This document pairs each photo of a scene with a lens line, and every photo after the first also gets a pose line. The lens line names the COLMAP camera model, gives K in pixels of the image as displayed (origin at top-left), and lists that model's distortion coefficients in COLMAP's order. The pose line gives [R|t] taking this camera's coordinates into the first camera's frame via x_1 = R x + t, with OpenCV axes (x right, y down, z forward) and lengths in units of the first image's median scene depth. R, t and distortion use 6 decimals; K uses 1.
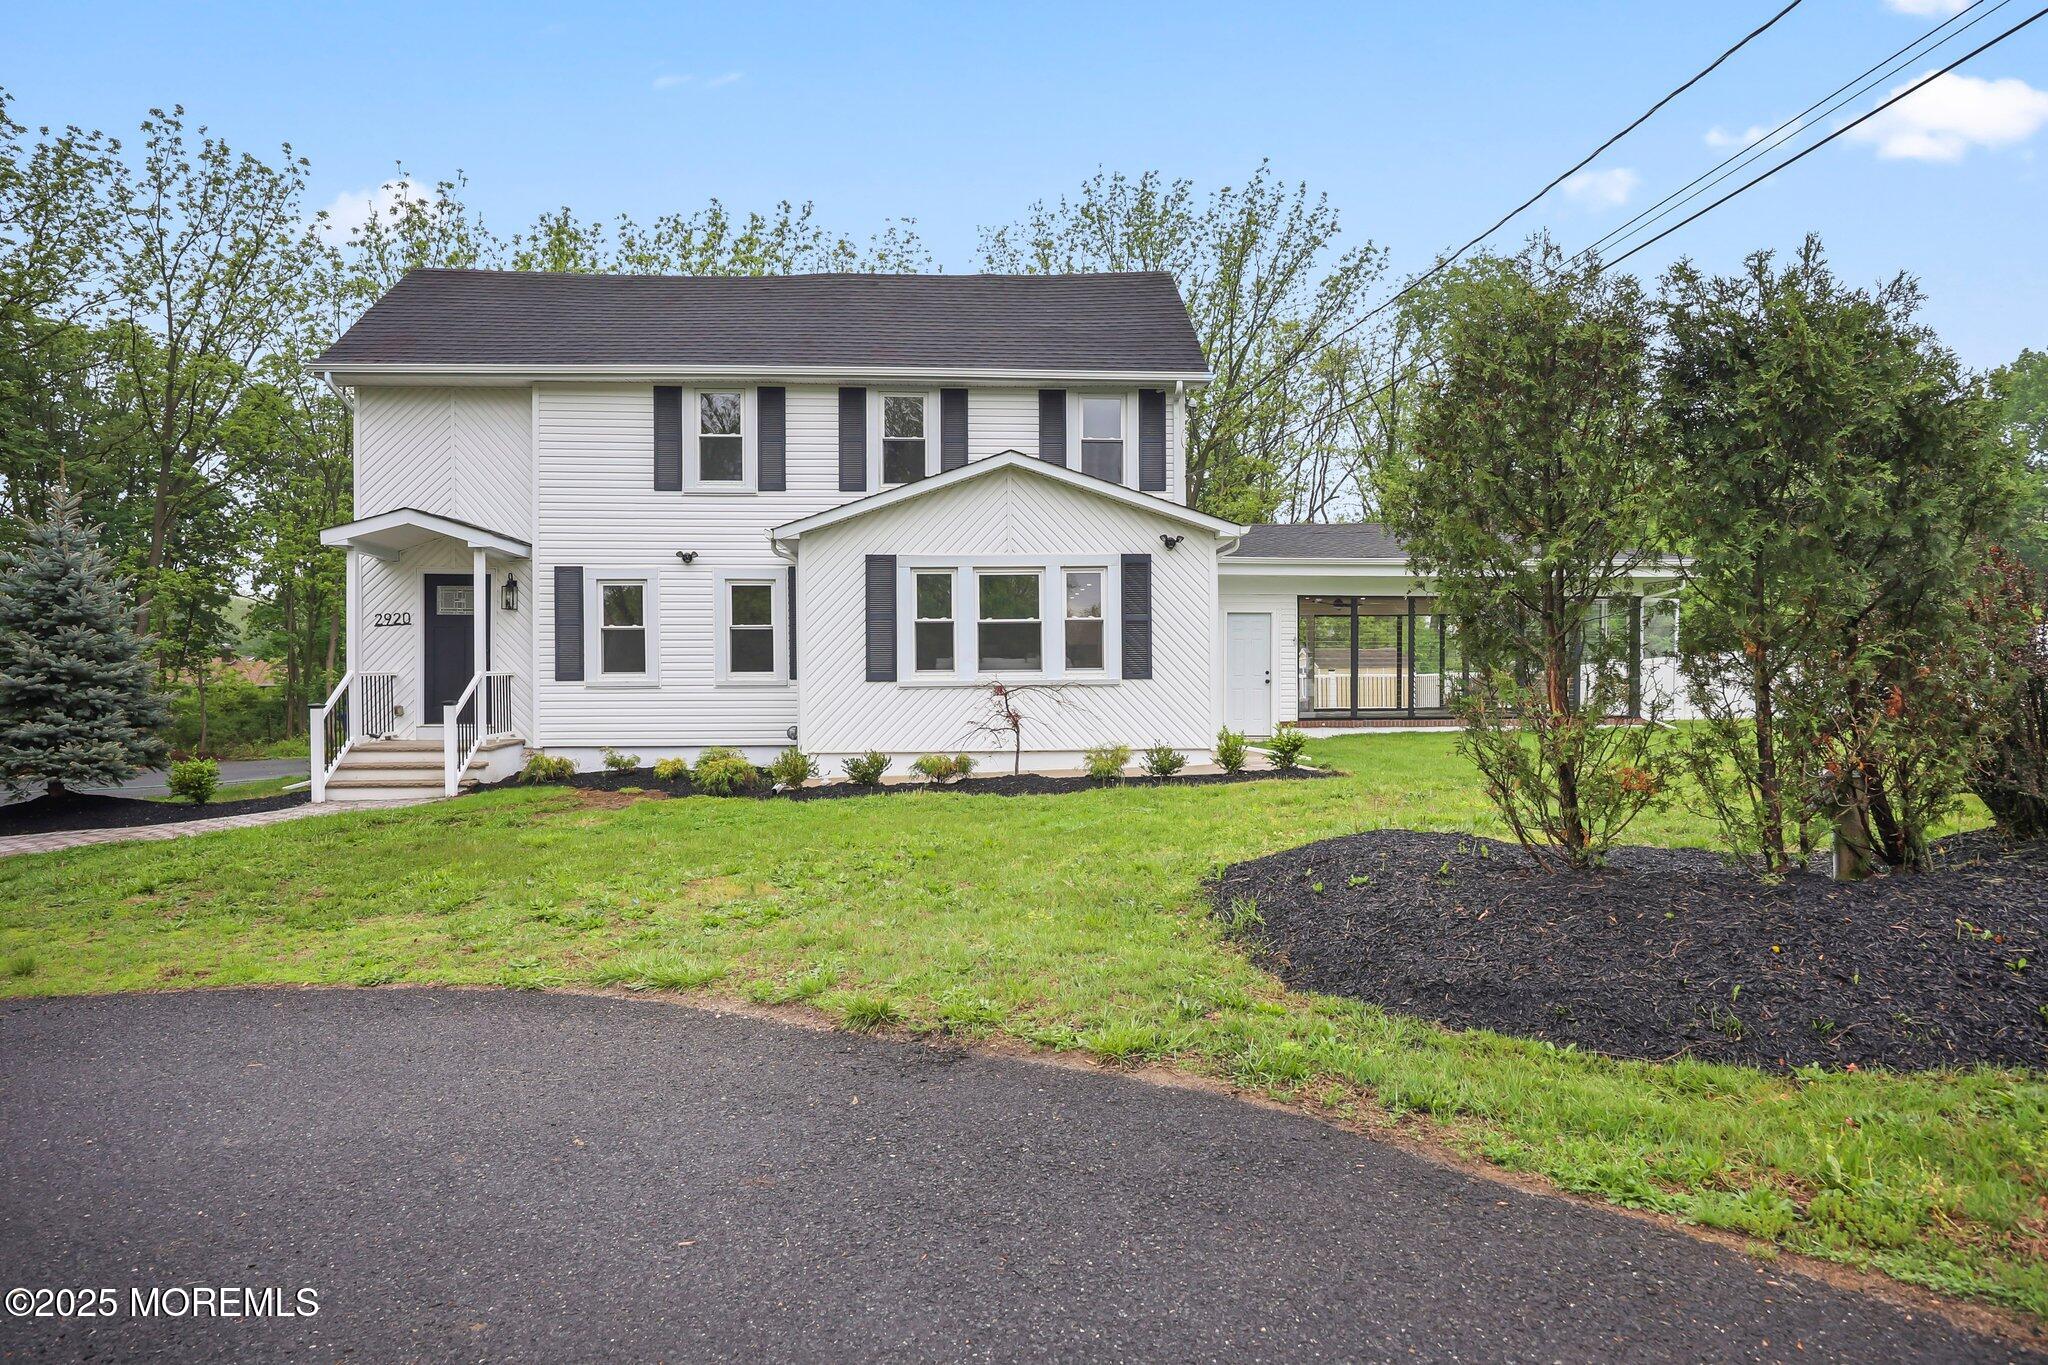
lens RADIAL K [[1182.7, 0, 1024.0], [0, 1182.7, 682.5], [0, 0, 1]] dist [-0.002119, 0.000020]
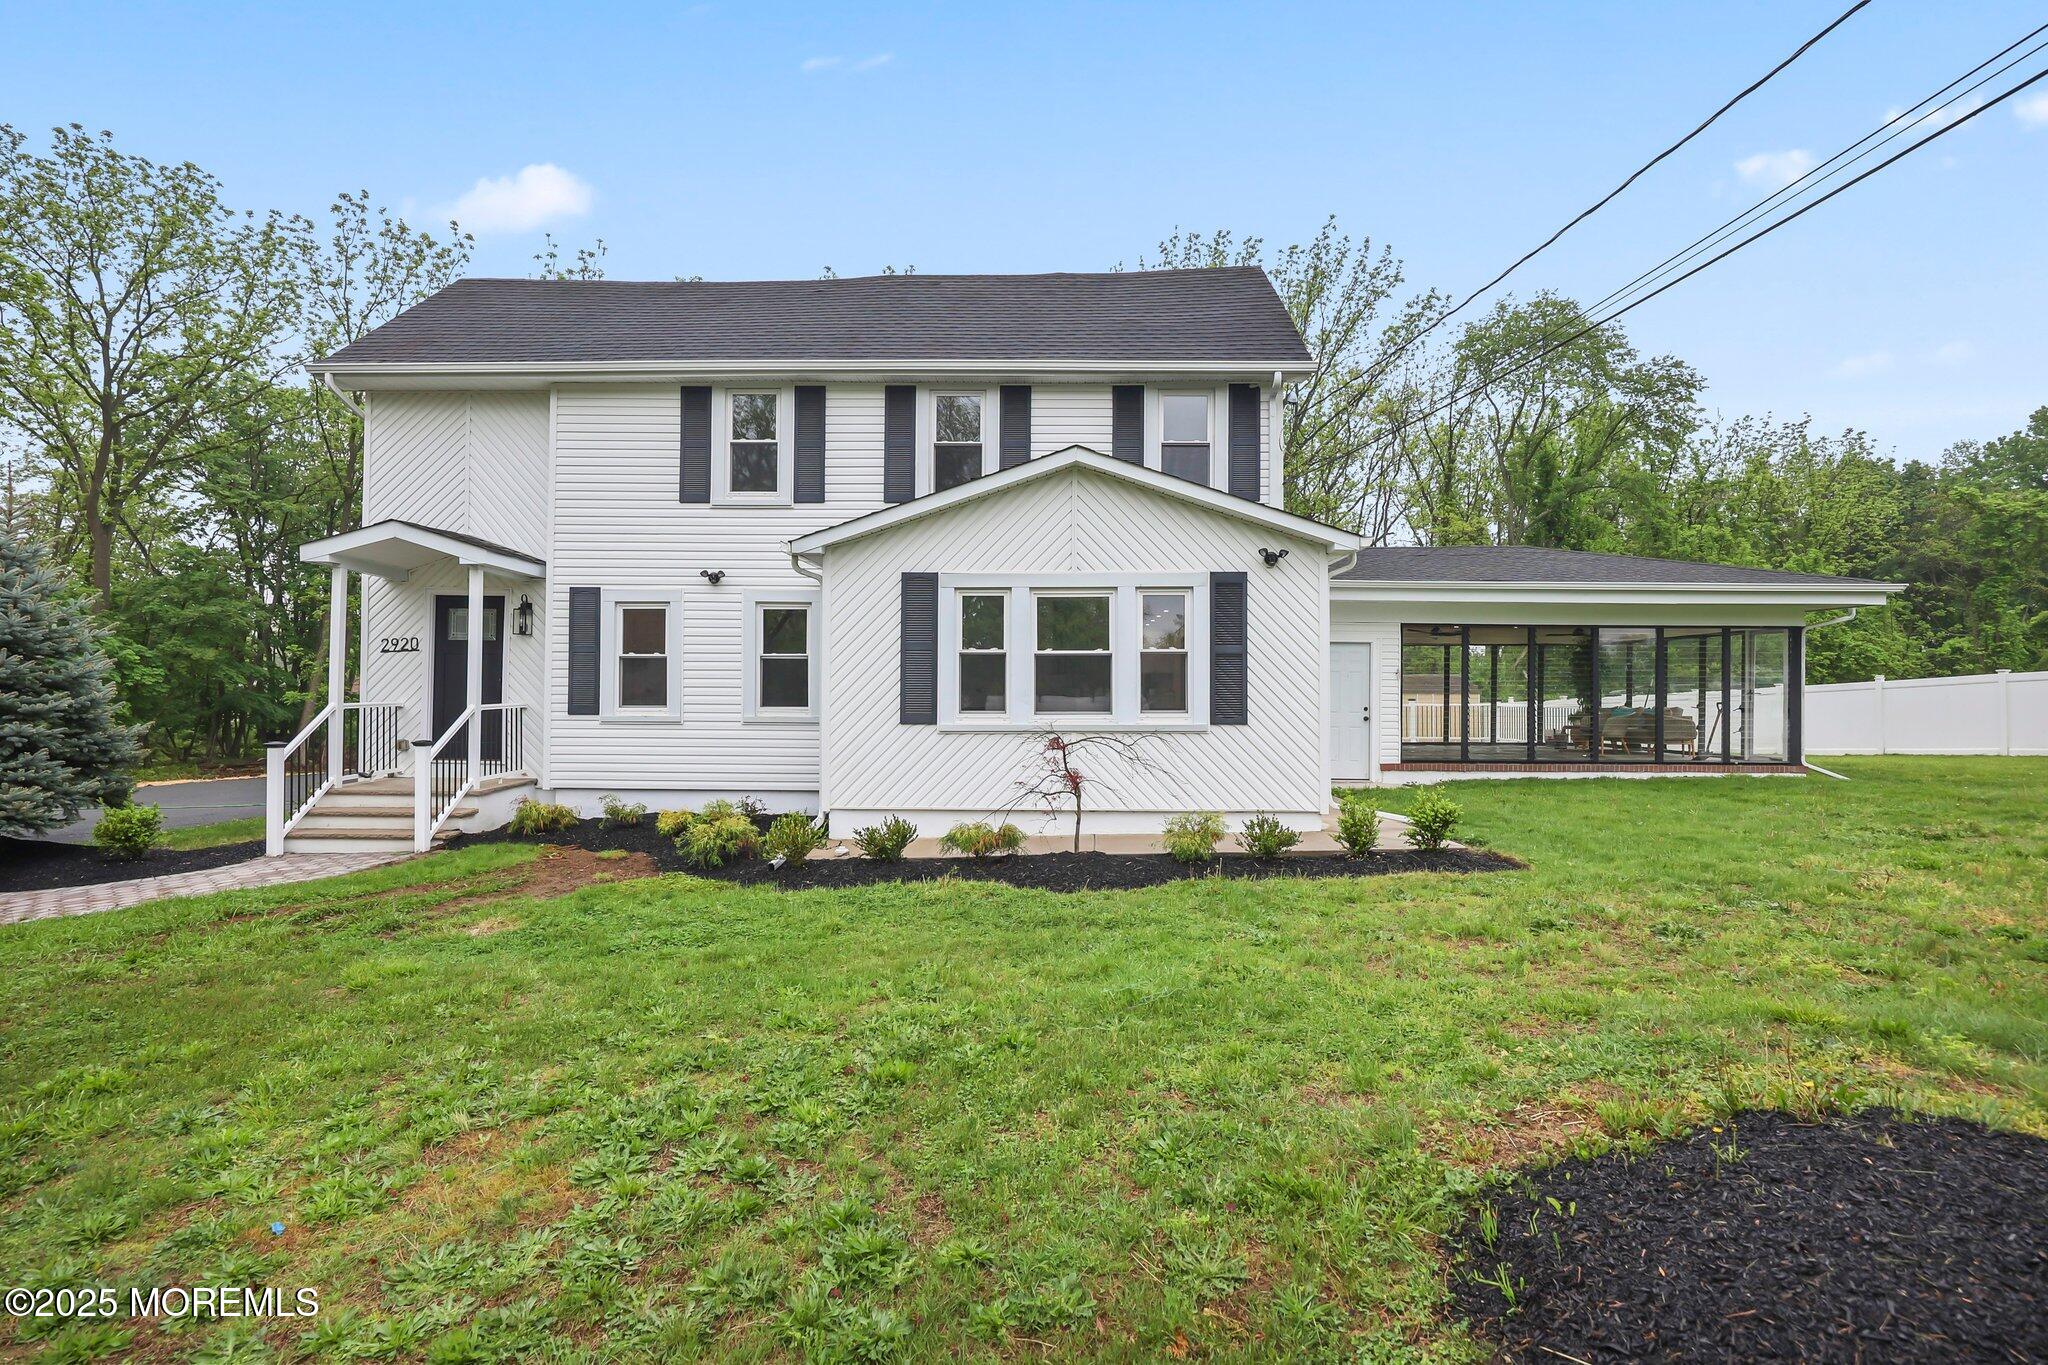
lens RADIAL K [[982.0, 0, 1024.0], [0, 982.0, 682.5], [0, 0, 1]] dist [0.001123, 0.000099]
pose [[0.996608, 0.009673, -0.081724, 0.008958], [-0.010658, 0.999876, -0.011624, -0.020702], [0.081601, 0.012456, 0.996587, 0.283780]]
